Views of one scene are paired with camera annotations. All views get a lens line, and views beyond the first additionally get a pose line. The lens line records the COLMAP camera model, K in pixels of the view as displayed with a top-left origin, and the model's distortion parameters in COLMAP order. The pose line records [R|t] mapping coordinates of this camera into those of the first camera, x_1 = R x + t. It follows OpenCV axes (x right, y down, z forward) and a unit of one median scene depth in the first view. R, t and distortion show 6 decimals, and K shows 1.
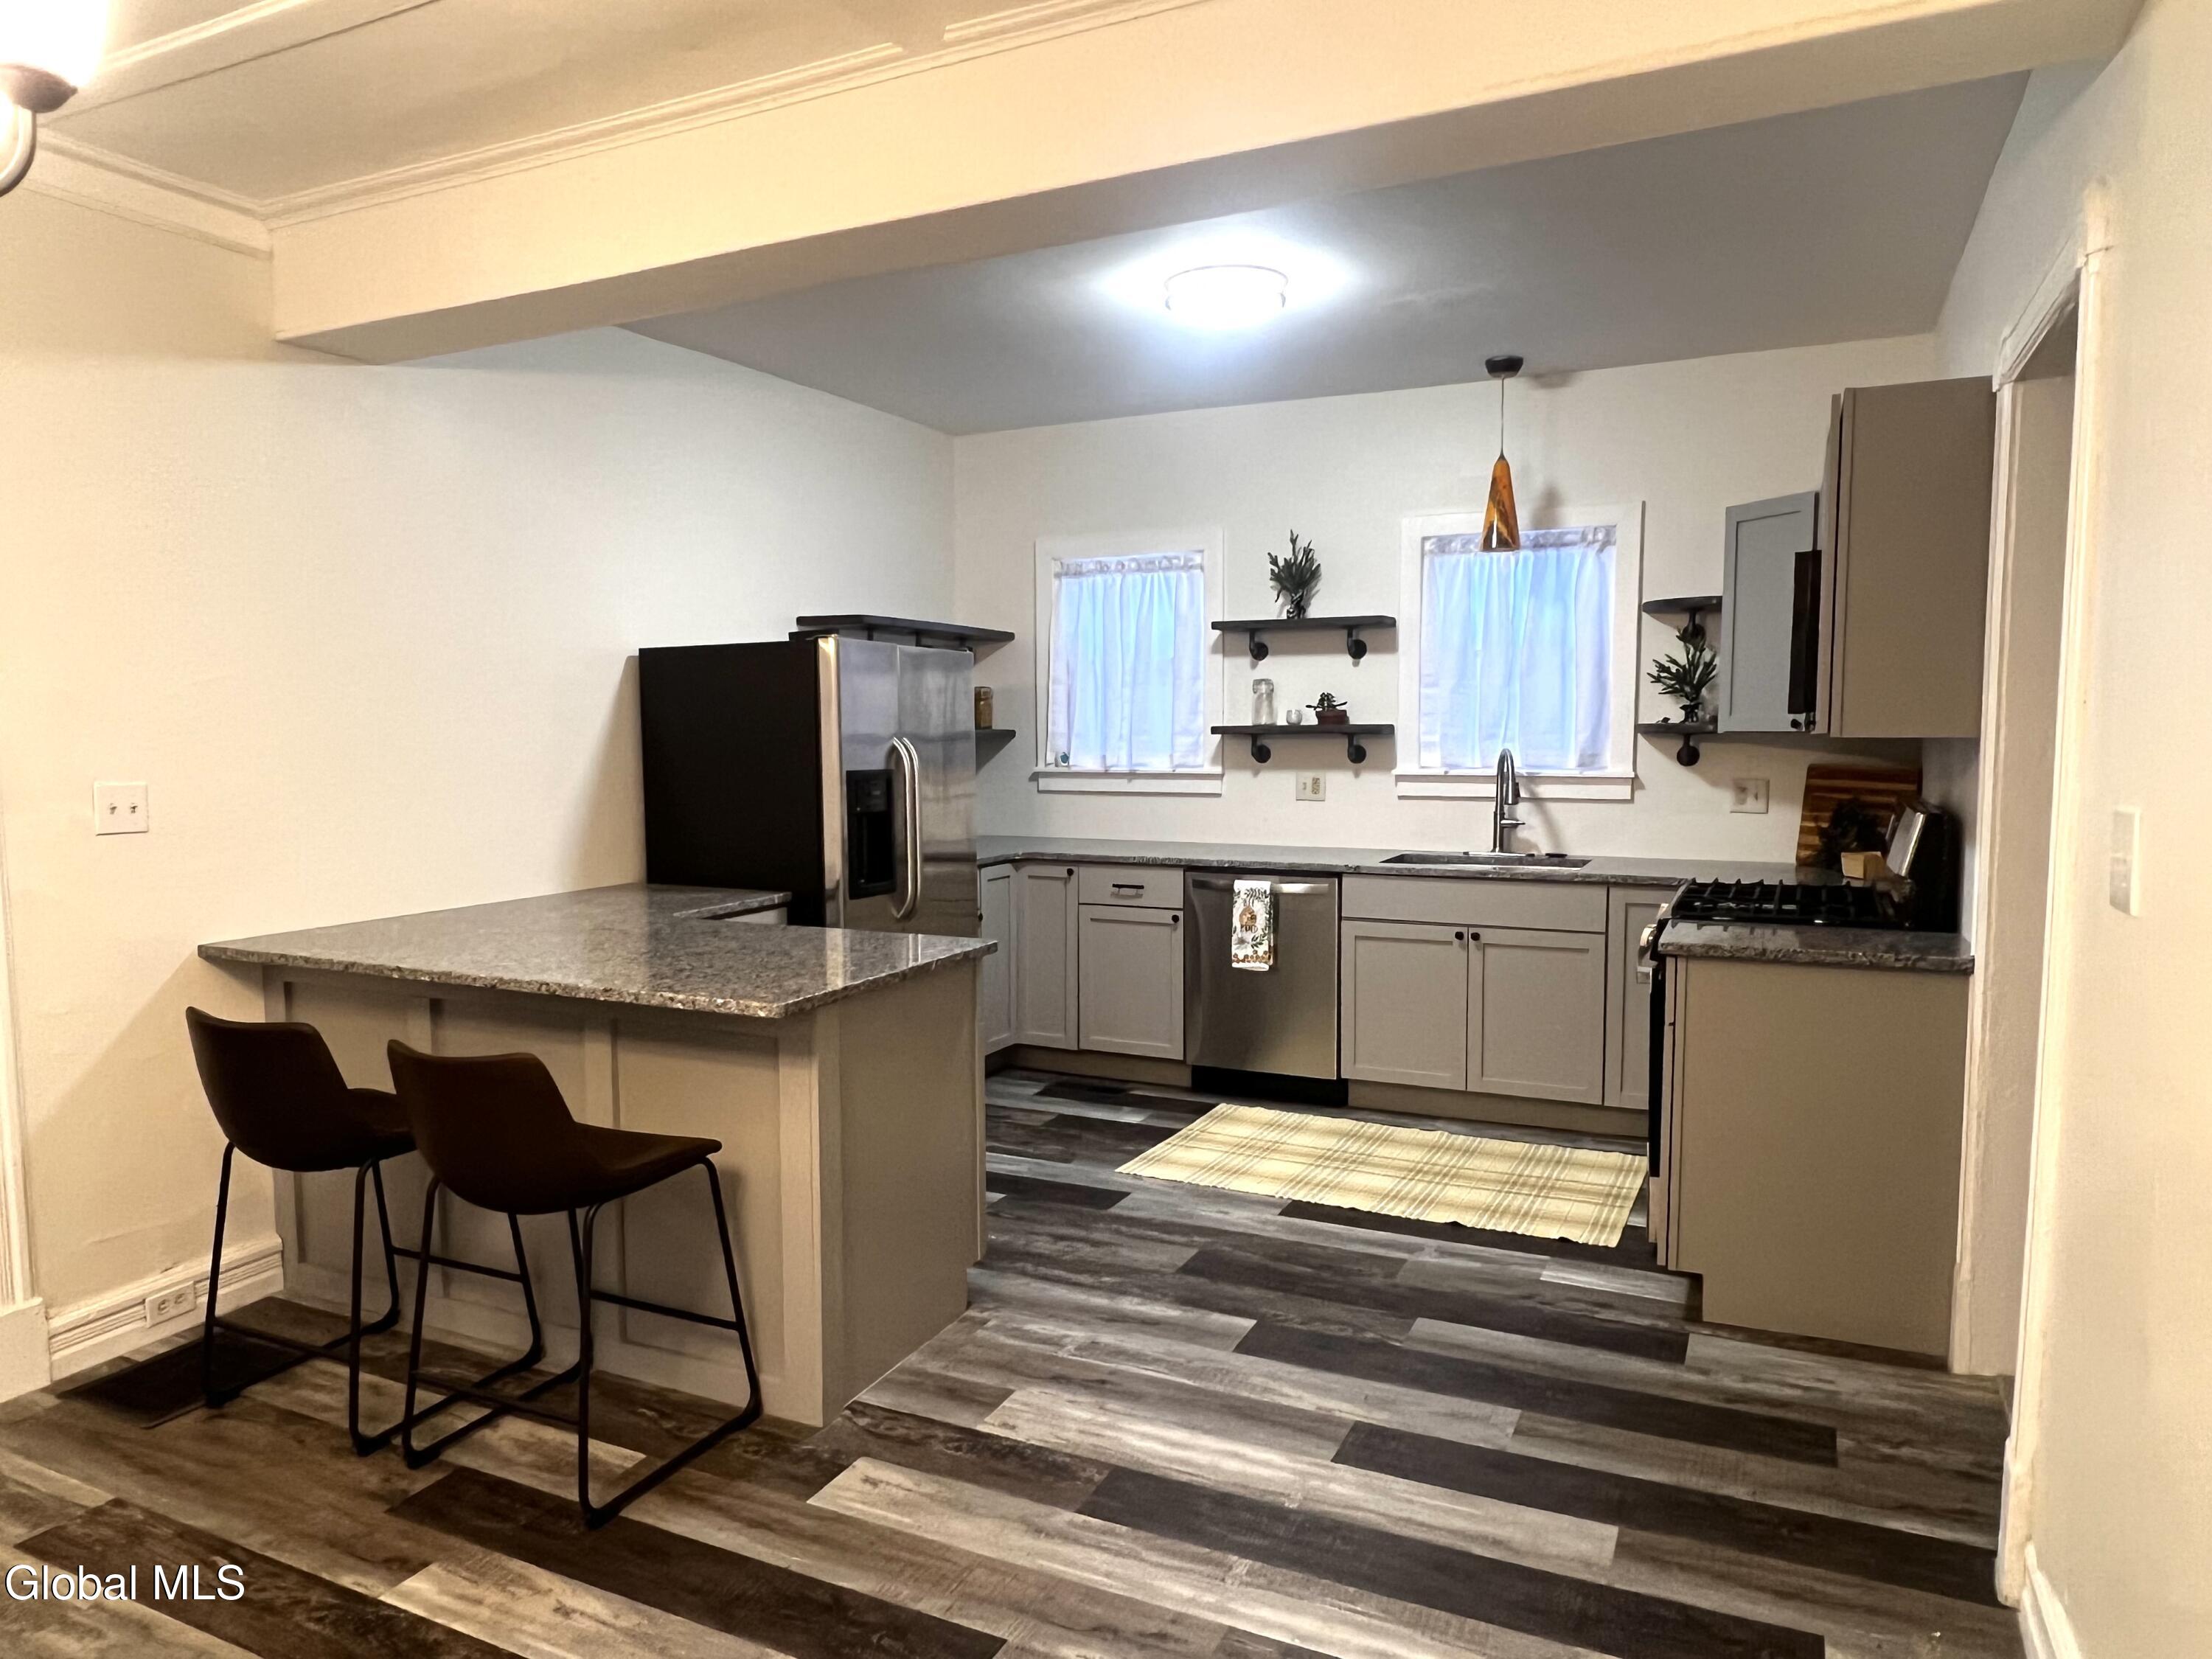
lens RADIAL K [[1431.9, 0, 1093.4], [0, 1431.9, 844.4], [0, 0, 1]] dist [0.002162, -0.001808]
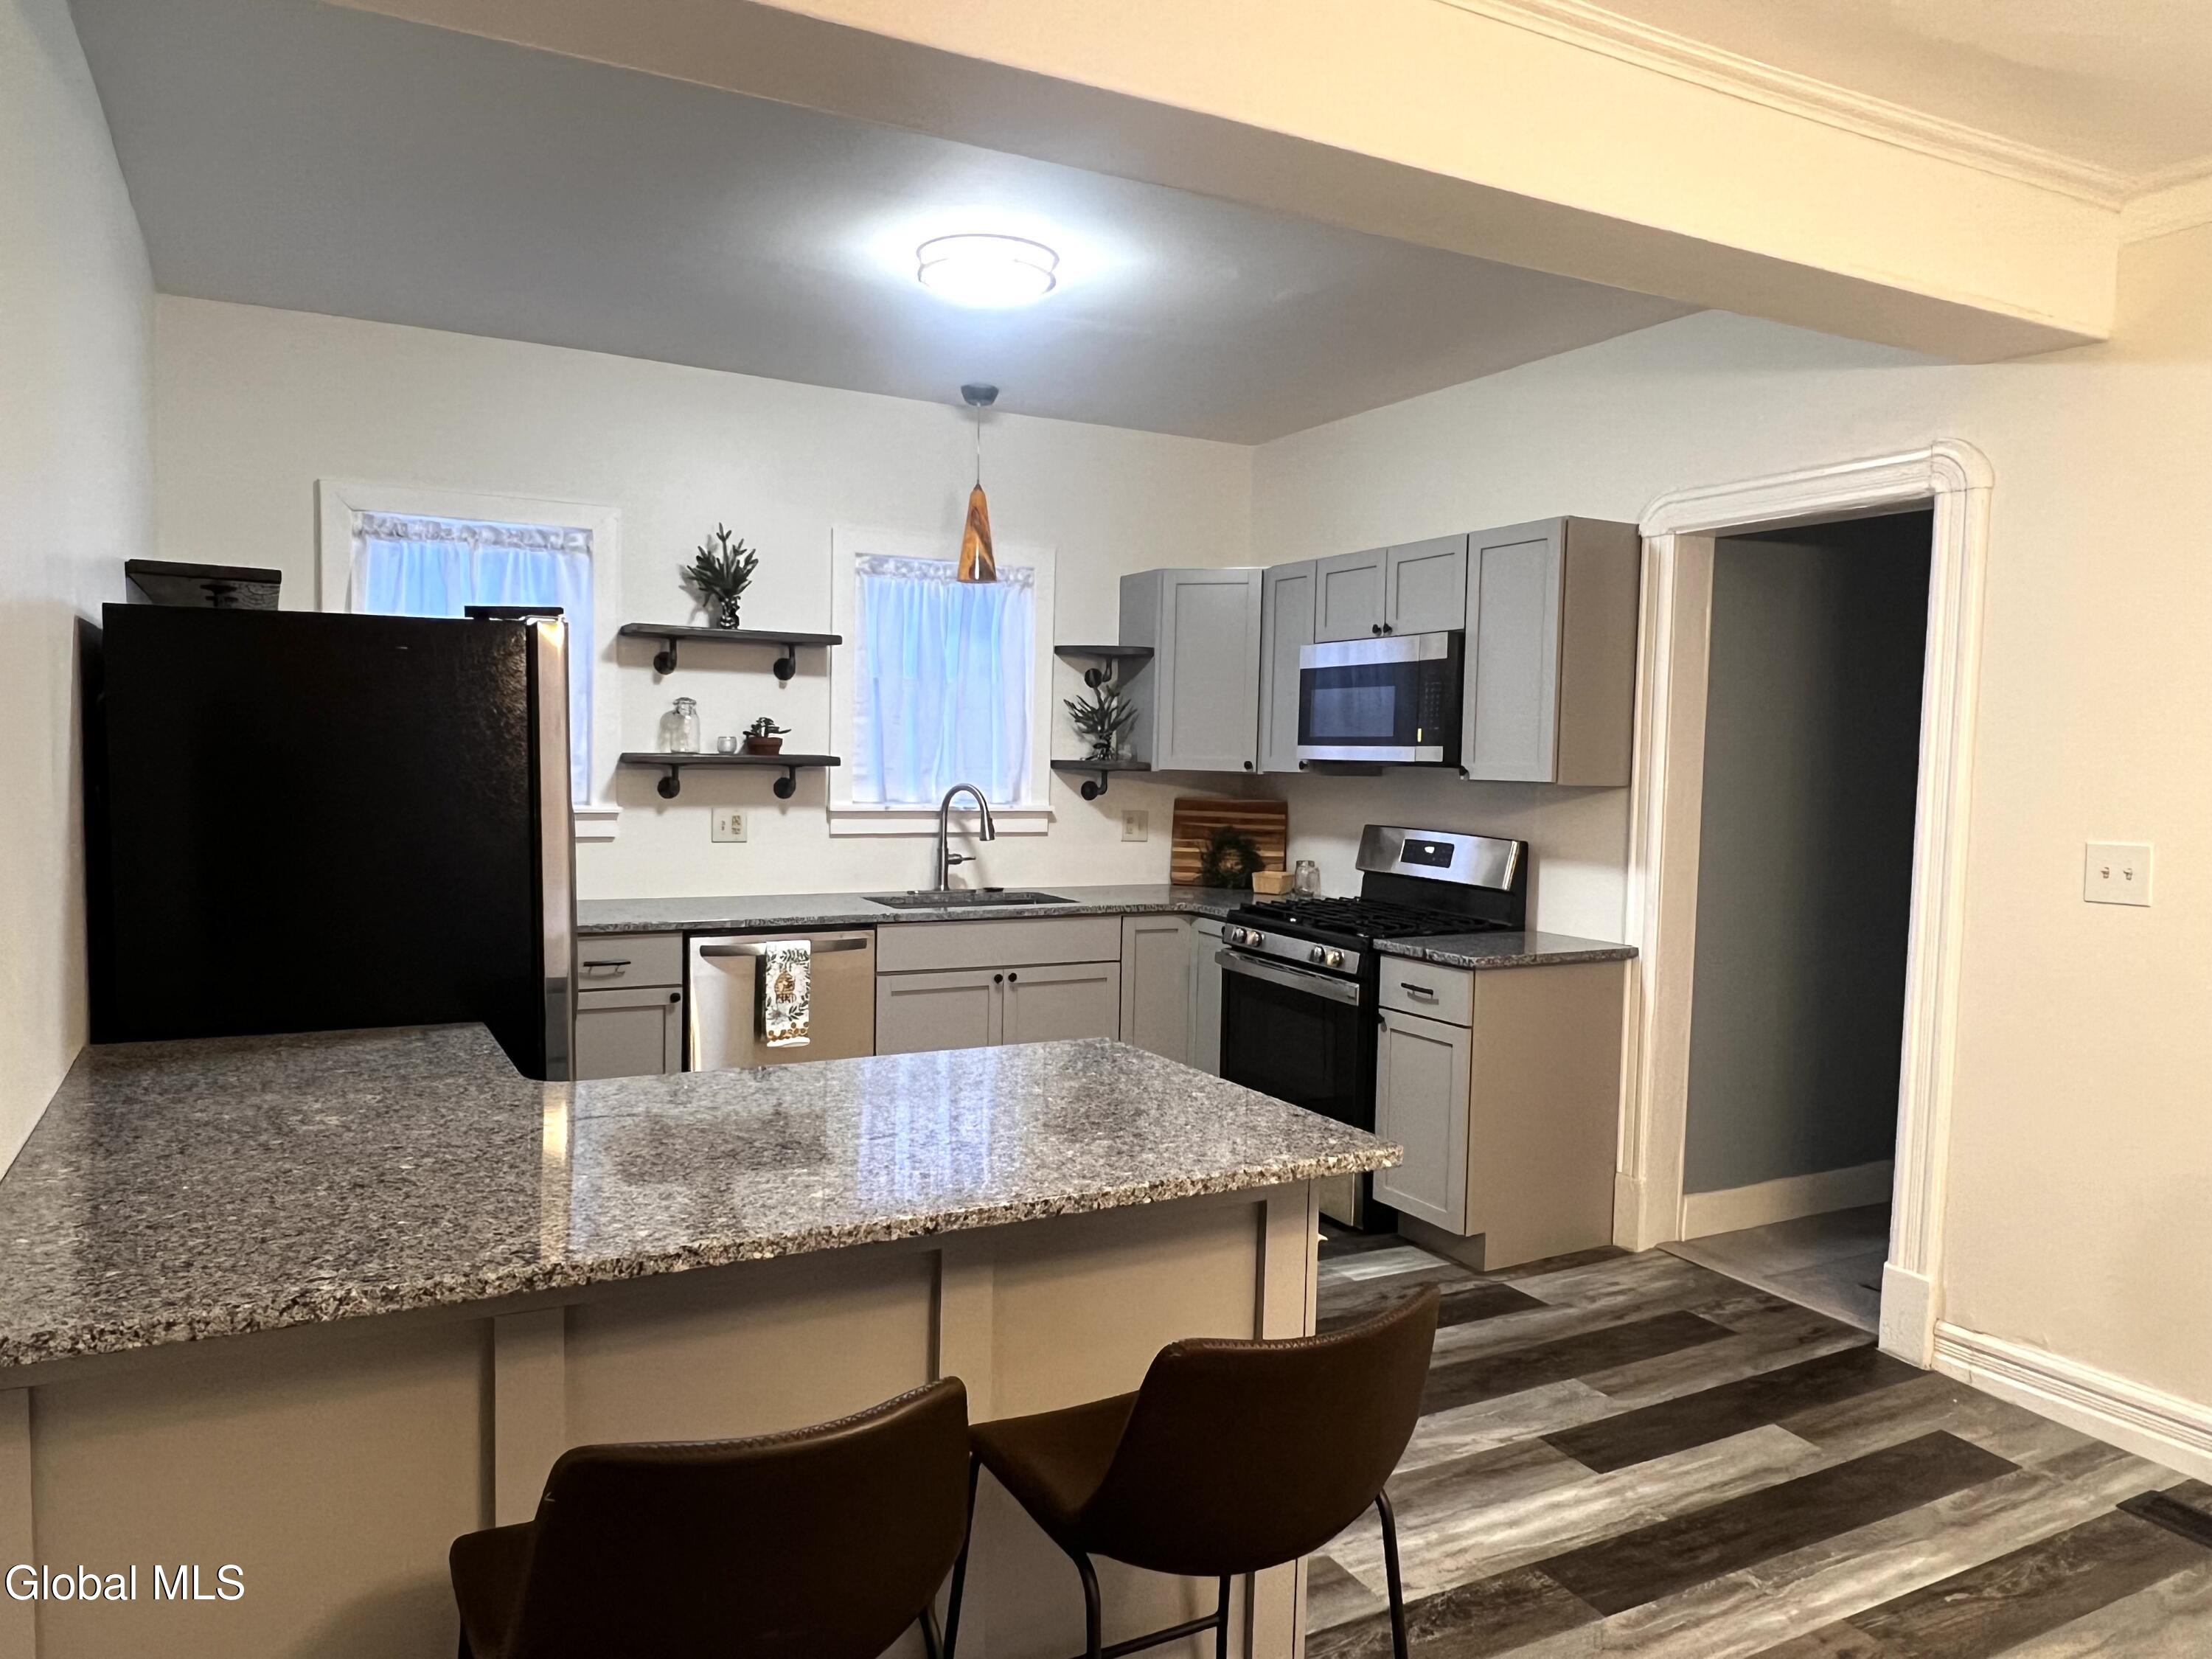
lens RADIAL K [[1485.9, 0, 1100.6], [0, 1485.9, 842.3], [0, 0, 1]] dist [0.007077, -0.003309]
pose [[0.582270, -0.033796, 0.812293, -0.482533], [0.043031, 0.999016, 0.010719, -0.033600], [-0.811856, 0.028713, 0.583151, 0.333896]]
